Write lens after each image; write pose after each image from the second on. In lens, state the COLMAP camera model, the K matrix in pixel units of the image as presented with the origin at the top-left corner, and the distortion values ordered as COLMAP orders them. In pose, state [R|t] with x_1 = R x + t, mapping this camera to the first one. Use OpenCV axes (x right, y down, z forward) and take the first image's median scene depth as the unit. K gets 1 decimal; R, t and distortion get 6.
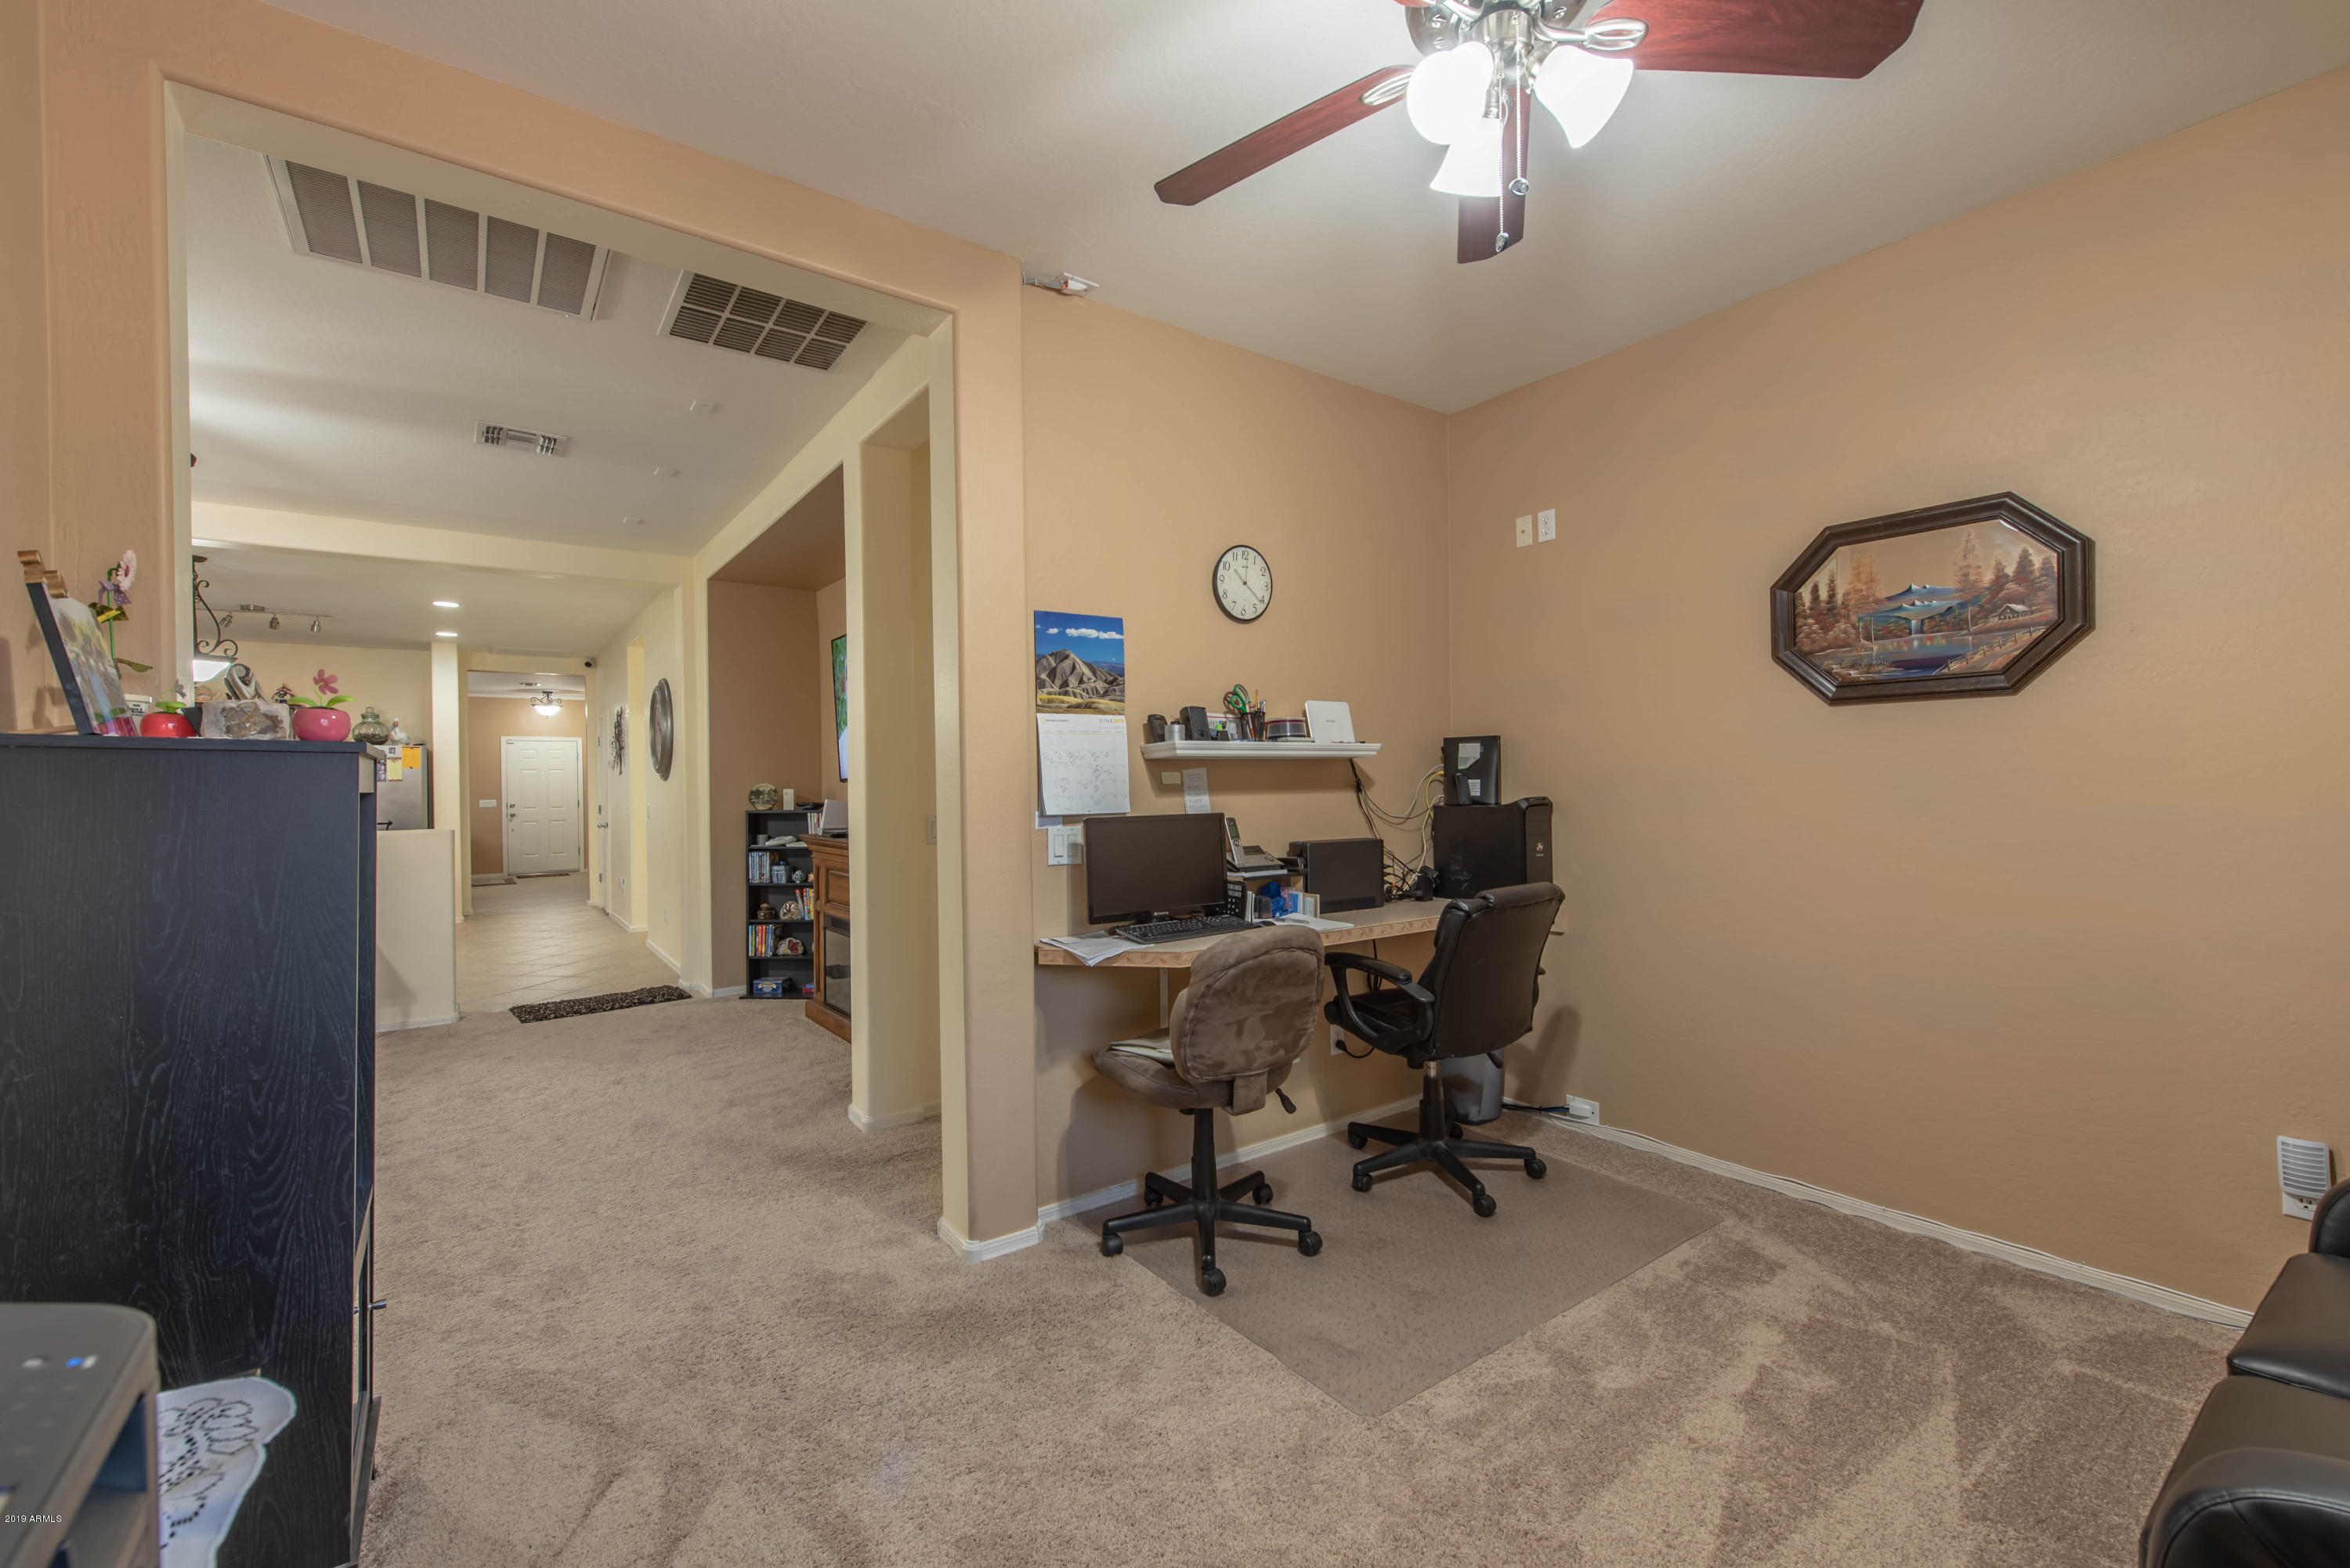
lens RADIAL K [[973.1, 0, 1168.1], [0, 973.1, 783.1], [0, 0, 1]] dist [0.016714, -0.005897]
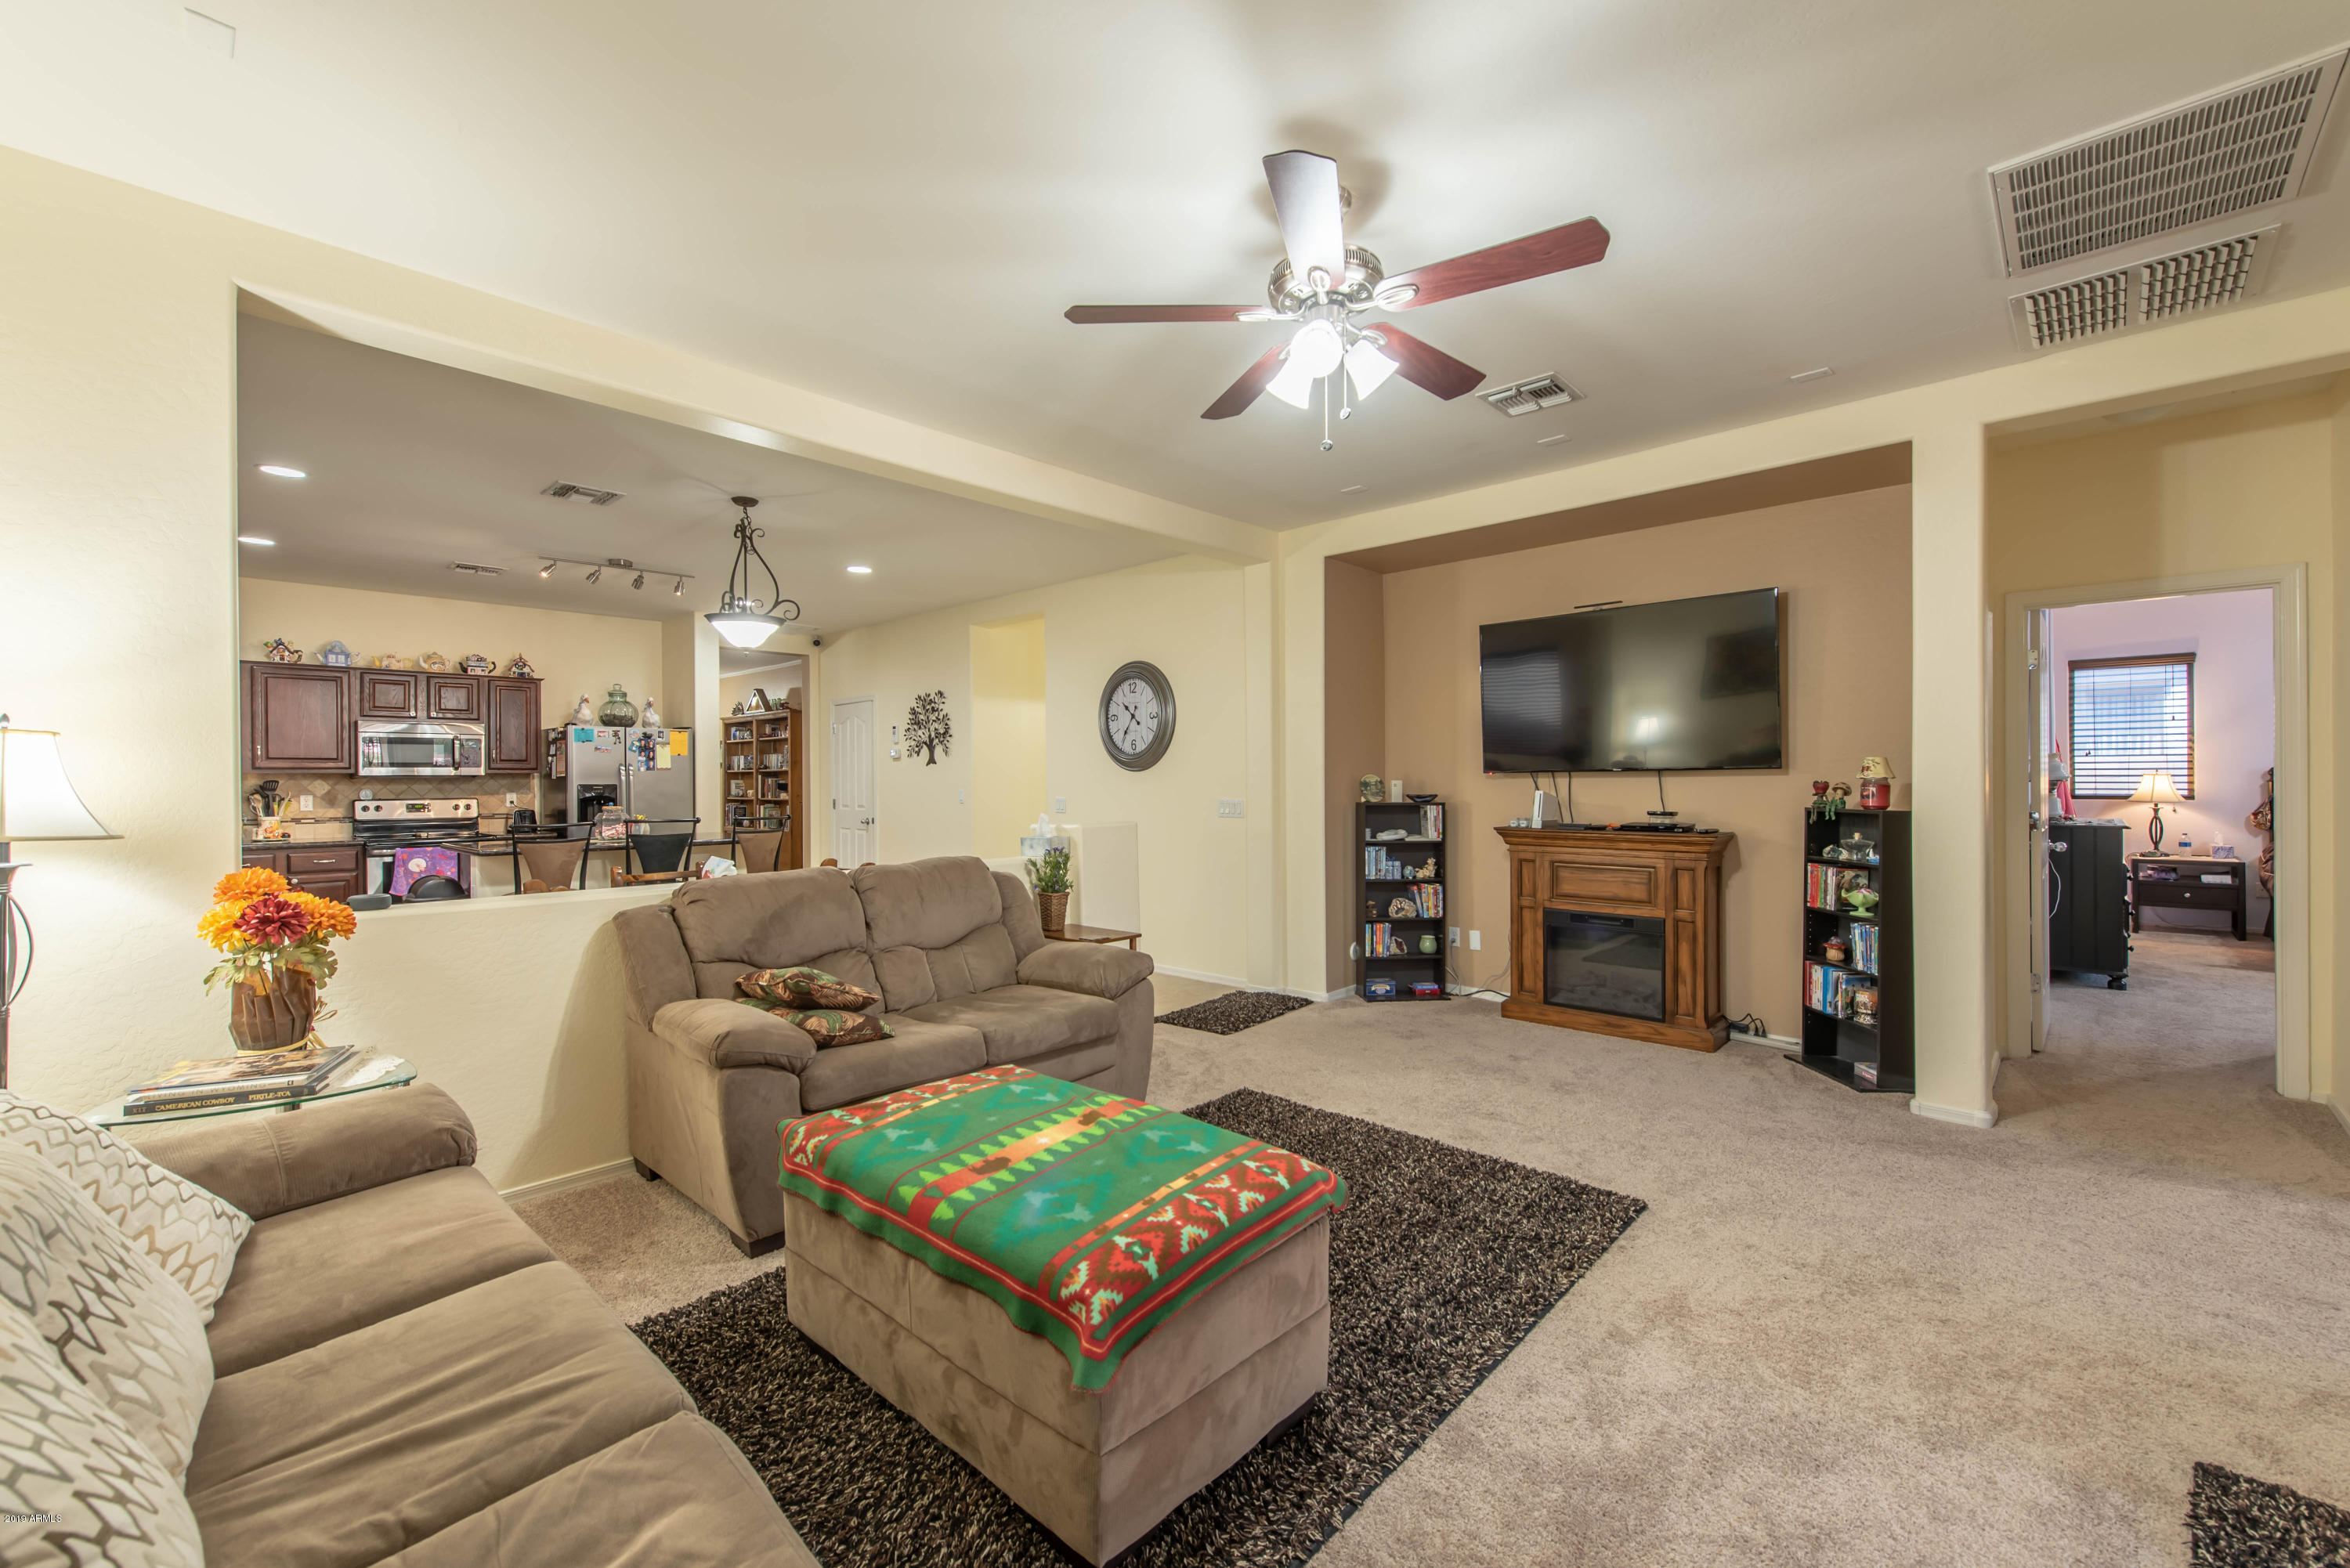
lens RADIAL K [[973.1, 0, 1180.9], [0, 973.1, 780.5], [0, 0, 1]] dist [0.016714, -0.005897]
pose [[0.981172, 0.003822, 0.193100, -1.614620], [-0.003927, 0.999992, 0.000159, 0.015185], [-0.193098, -0.000915, 0.981179, 0.228878]]
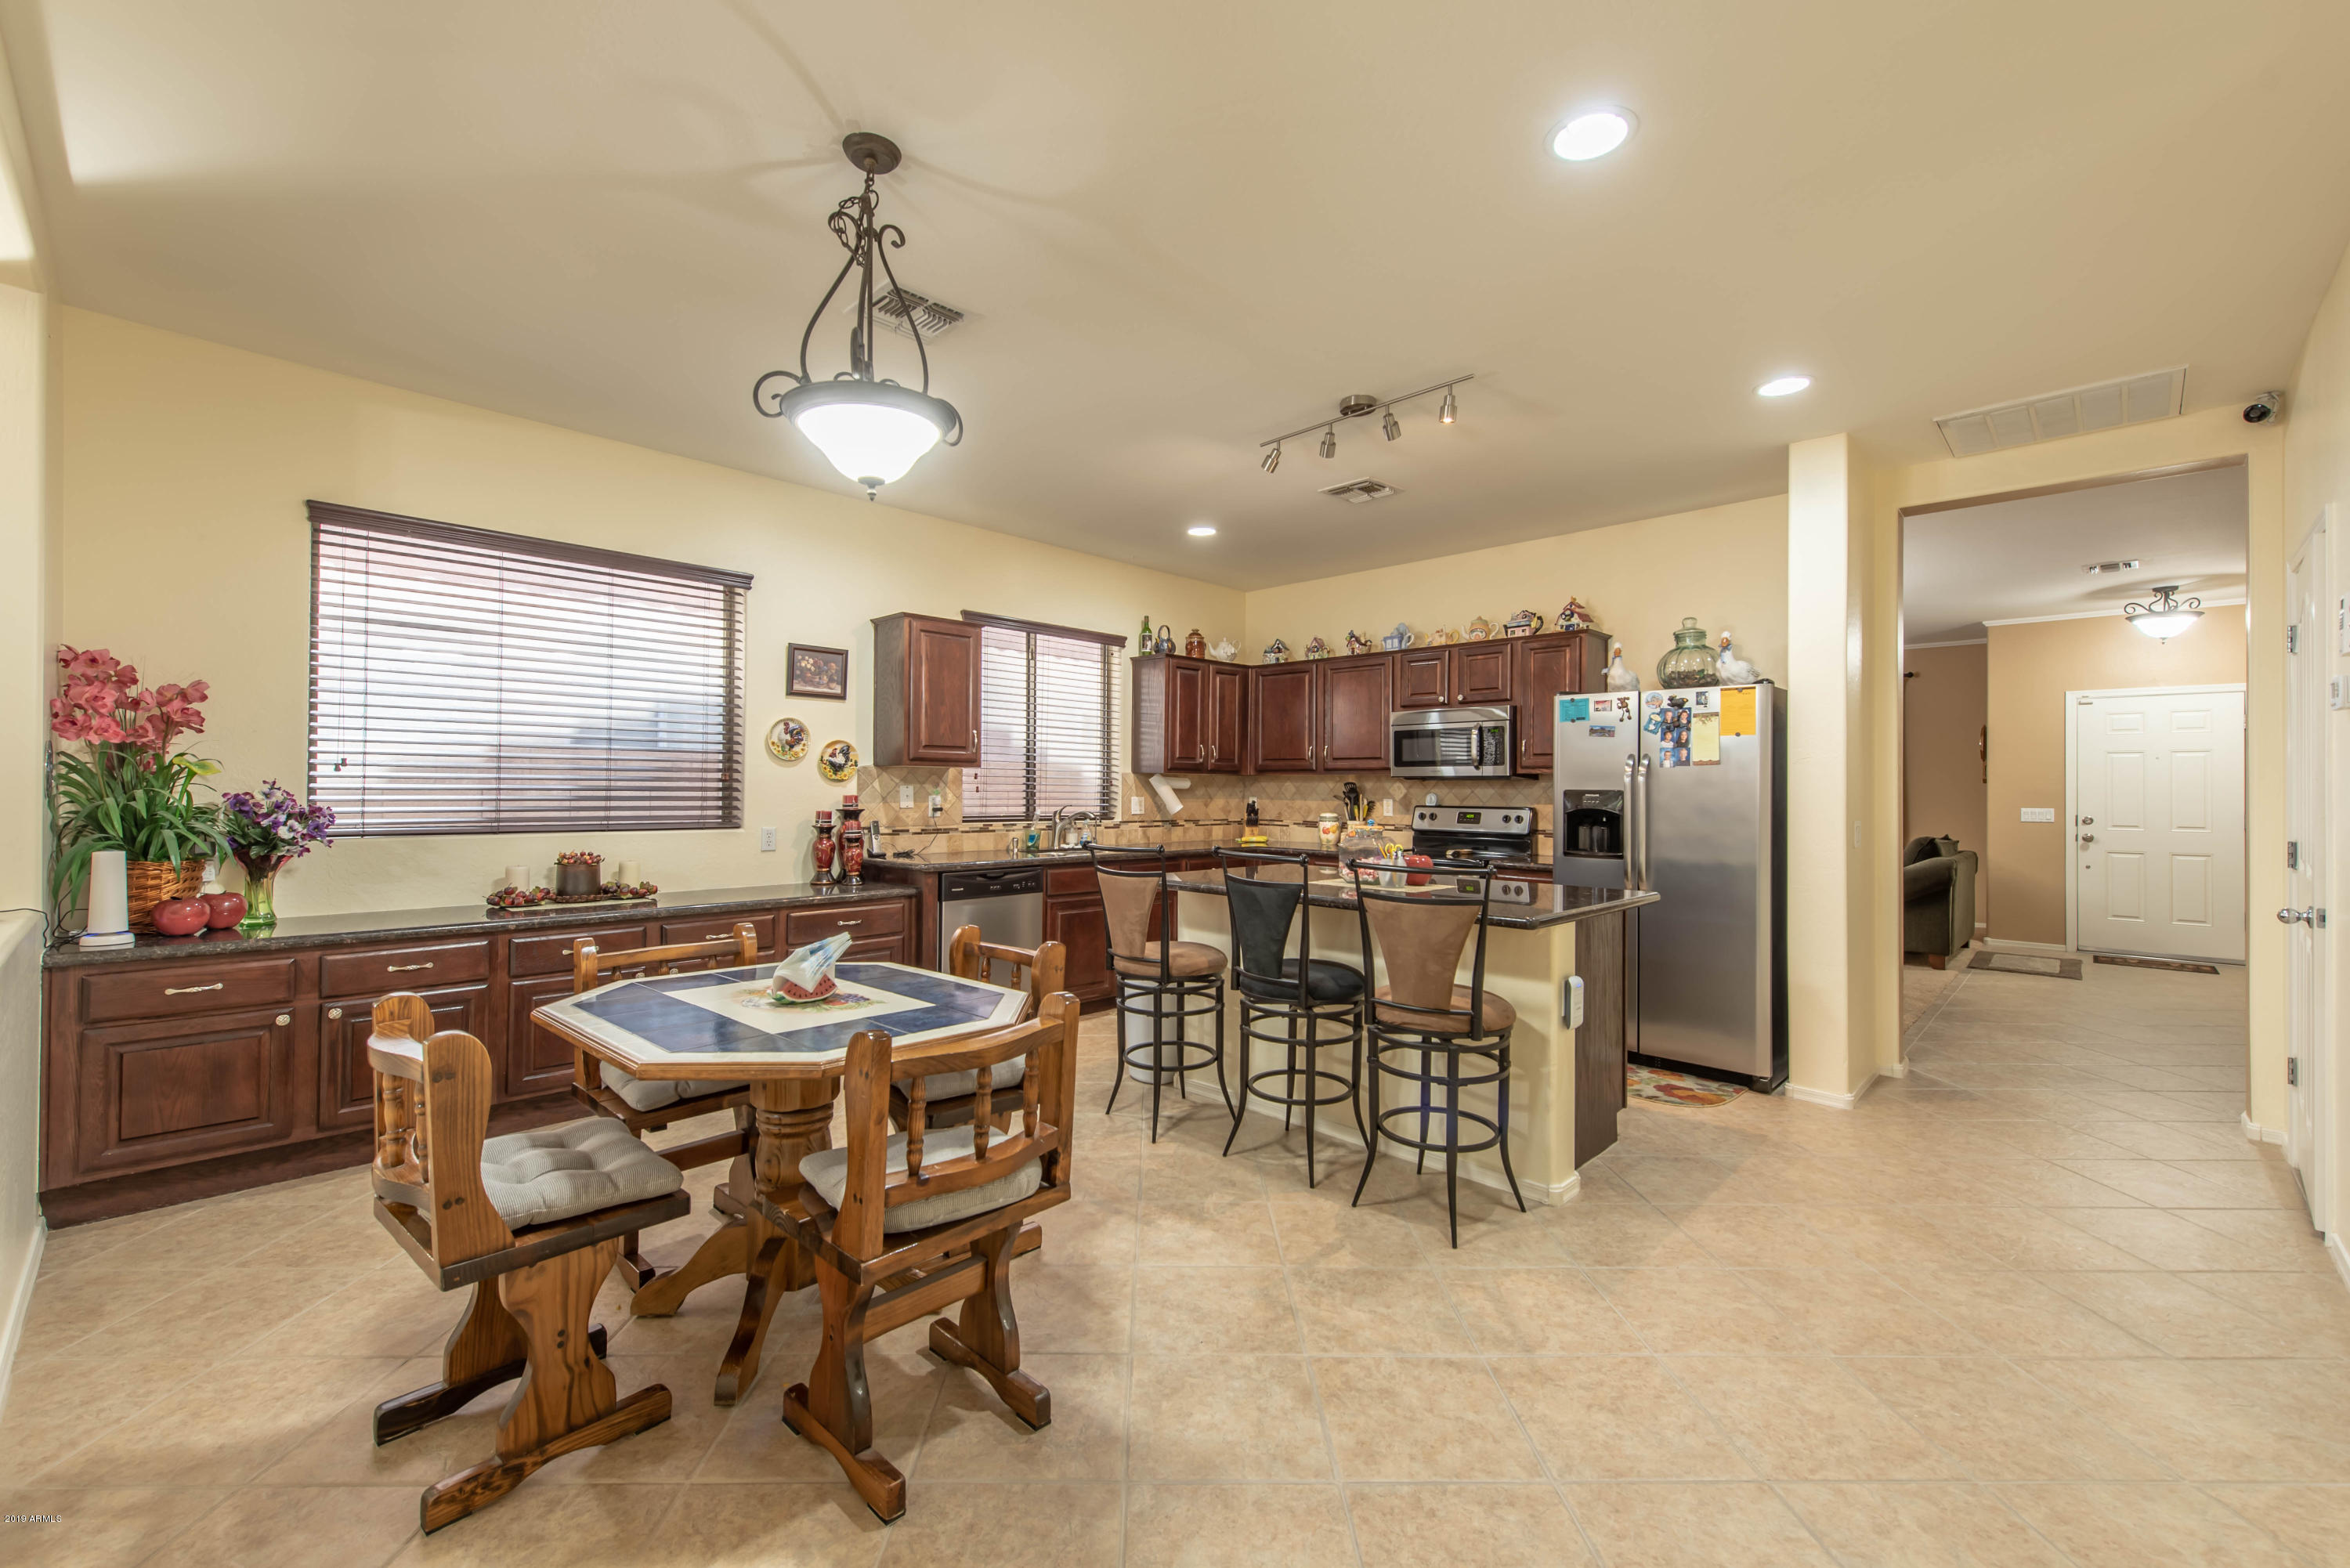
lens RADIAL K [[973.1, 0, 1183.8], [0, 973.1, 783.1], [0, 0, 1]] dist [0.016714, -0.005897]
pose [[0.187913, 0.004584, -0.982175, -1.225445], [-0.006556, 0.999973, 0.003413, 0.020395], [0.982164, 0.005797, 0.187938, 2.140363]]
